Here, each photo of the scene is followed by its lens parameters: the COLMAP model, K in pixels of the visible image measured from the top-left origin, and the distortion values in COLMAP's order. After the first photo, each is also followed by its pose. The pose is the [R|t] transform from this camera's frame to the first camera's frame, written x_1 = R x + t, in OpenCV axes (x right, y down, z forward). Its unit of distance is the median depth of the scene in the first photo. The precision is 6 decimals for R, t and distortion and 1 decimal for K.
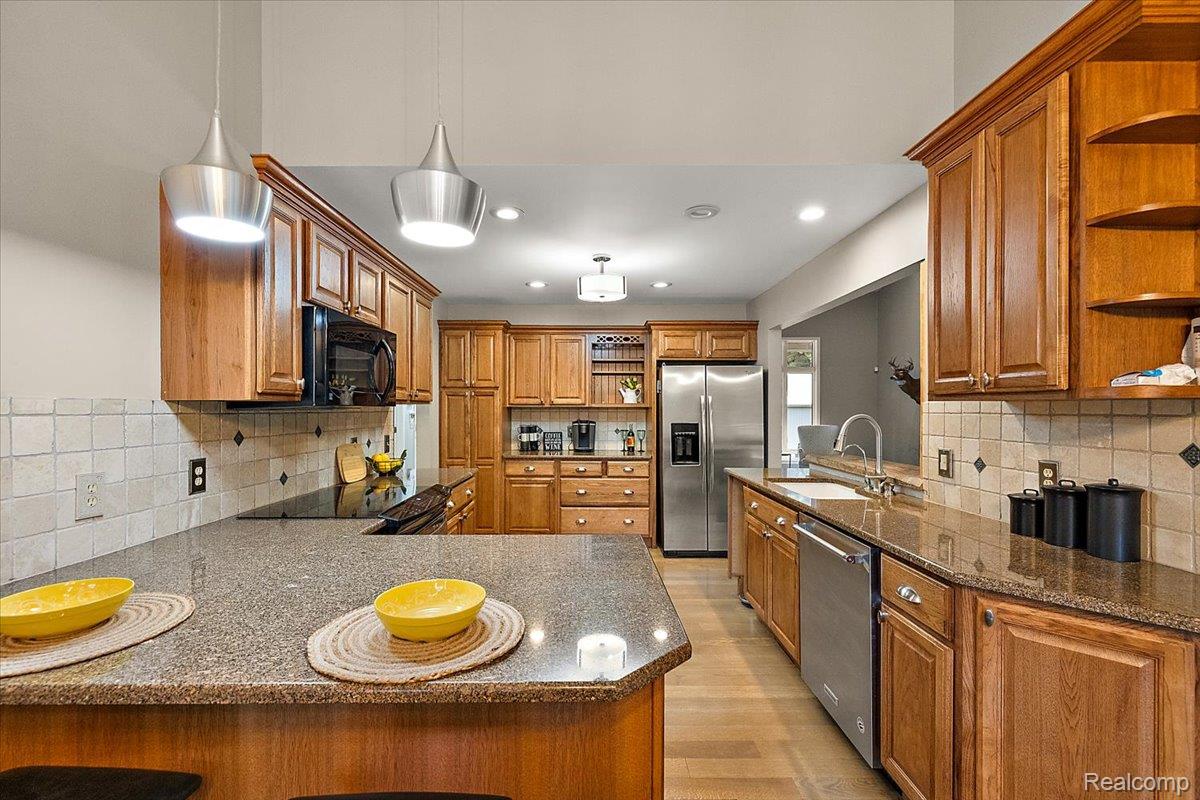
lens RADIAL K [[510.8, 0, 588.6], [0, 510.8, 408.4], [0, 0, 1]] dist [-0.001369, -0.000266]
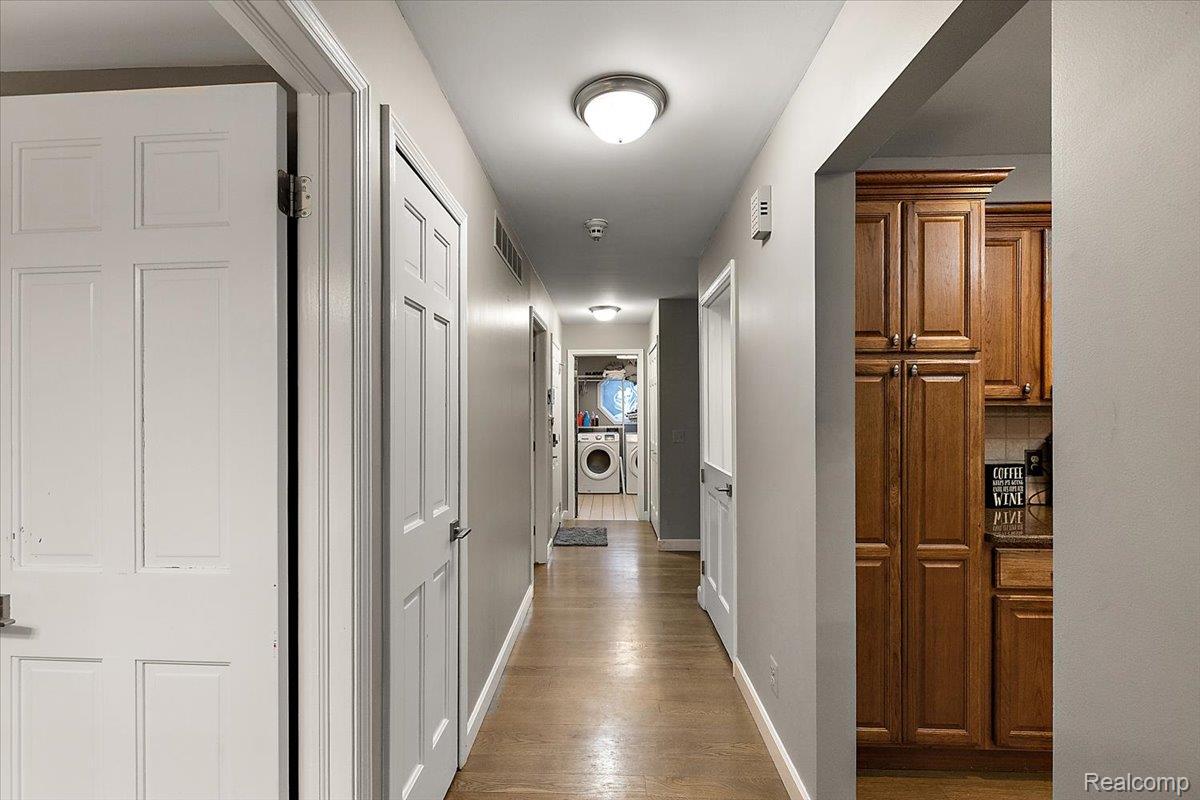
lens RADIAL K [[510.8, 0, 588.6], [0, 510.8, 408.4], [0, 0, 1]] dist [-0.001369, -0.000266]
pose [[0.999029, -0.000387, -0.044049, -0.450470], [0.000123, 0.999982, -0.005994, 0.002259], [0.044050, 0.005983, 0.999011, 0.622733]]
